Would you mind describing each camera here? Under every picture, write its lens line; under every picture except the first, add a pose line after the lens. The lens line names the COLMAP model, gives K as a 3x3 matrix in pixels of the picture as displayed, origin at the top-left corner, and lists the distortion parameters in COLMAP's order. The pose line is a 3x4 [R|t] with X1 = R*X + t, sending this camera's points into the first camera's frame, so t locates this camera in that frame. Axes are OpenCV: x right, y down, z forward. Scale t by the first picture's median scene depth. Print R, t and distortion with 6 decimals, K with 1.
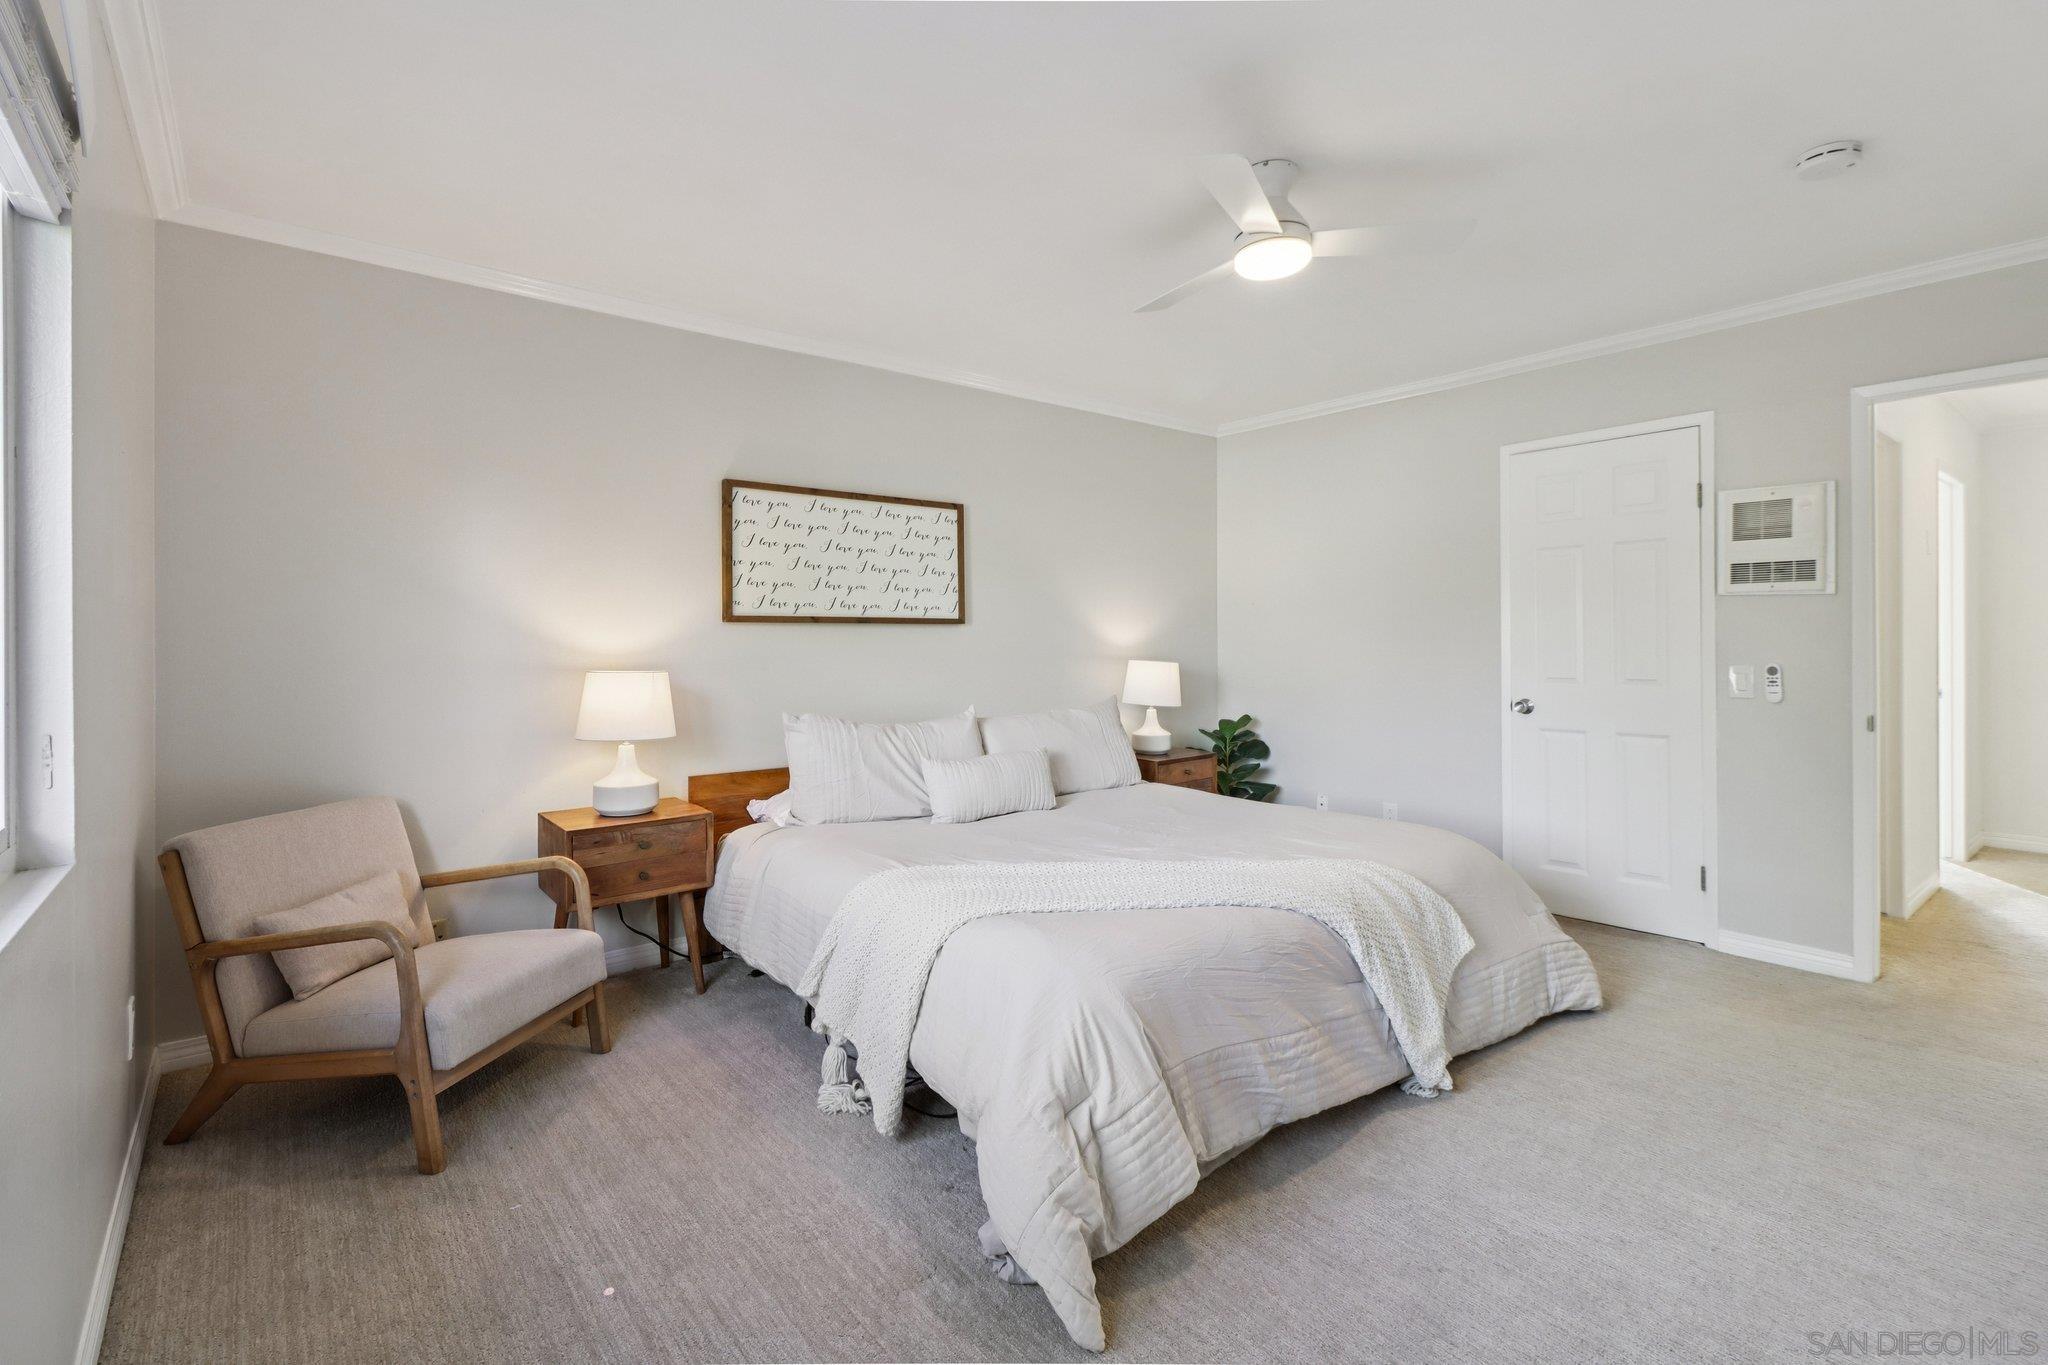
lens RADIAL K [[930.3, 0, 1030.4], [0, 930.3, 642.6], [0, 0, 1]] dist [-0.000777, -0.000159]
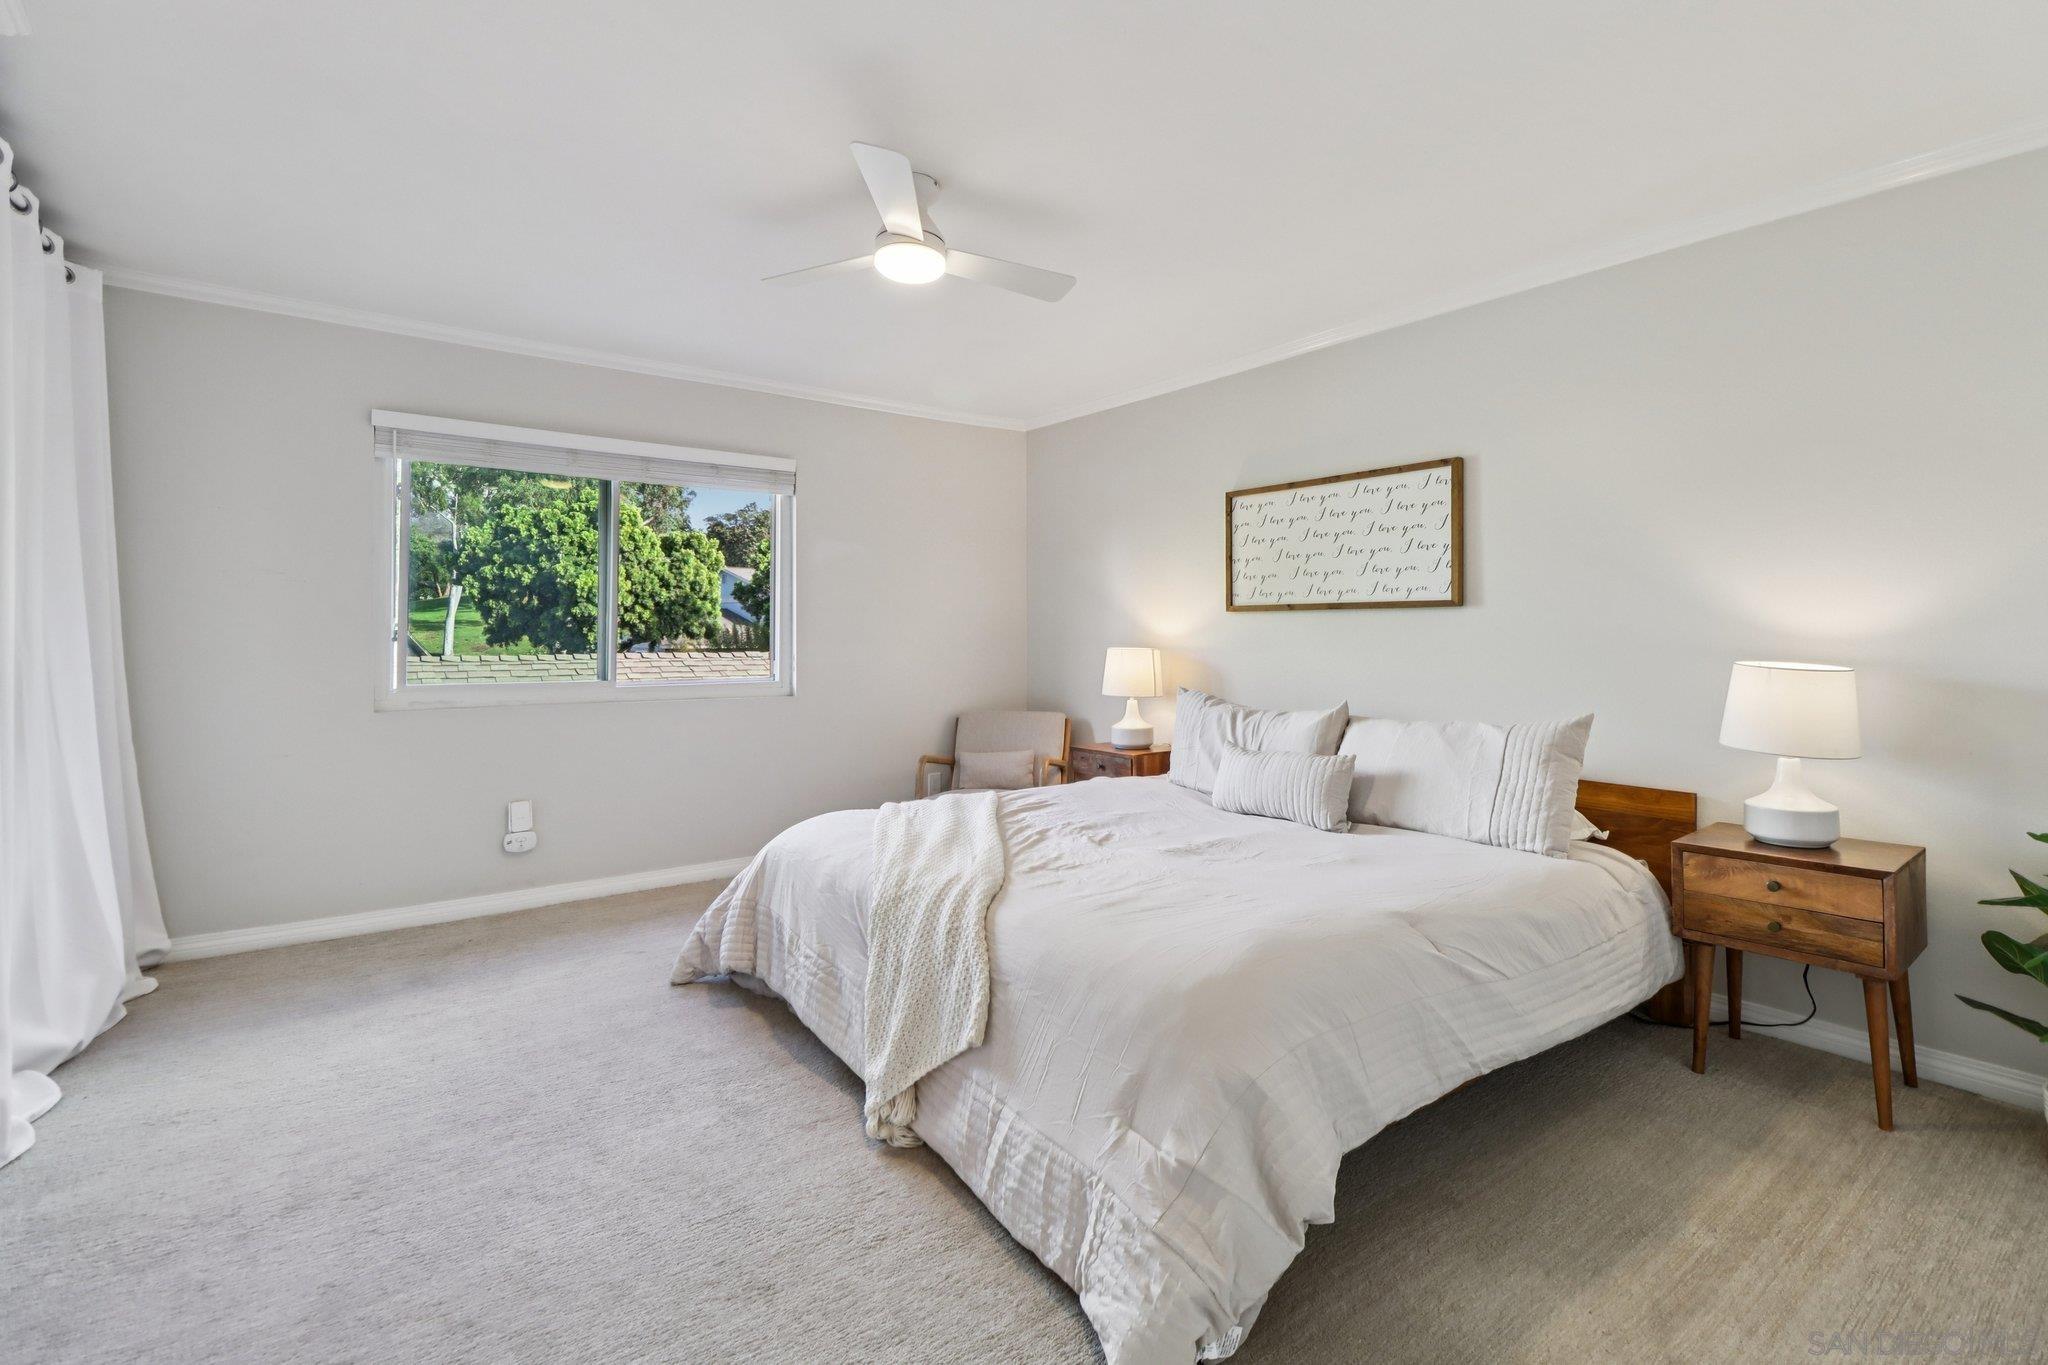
lens RADIAL K [[977.7, 0, 1019.8], [0, 977.7, 576.9], [0, 0, 1]] dist [0.002307, 0.000166]
pose [[-0.037163, -0.051318, -0.997991, 0.890207], [0.002082, 0.998674, -0.051431, -0.002943], [0.999307, -0.003989, -0.037007, 0.743306]]
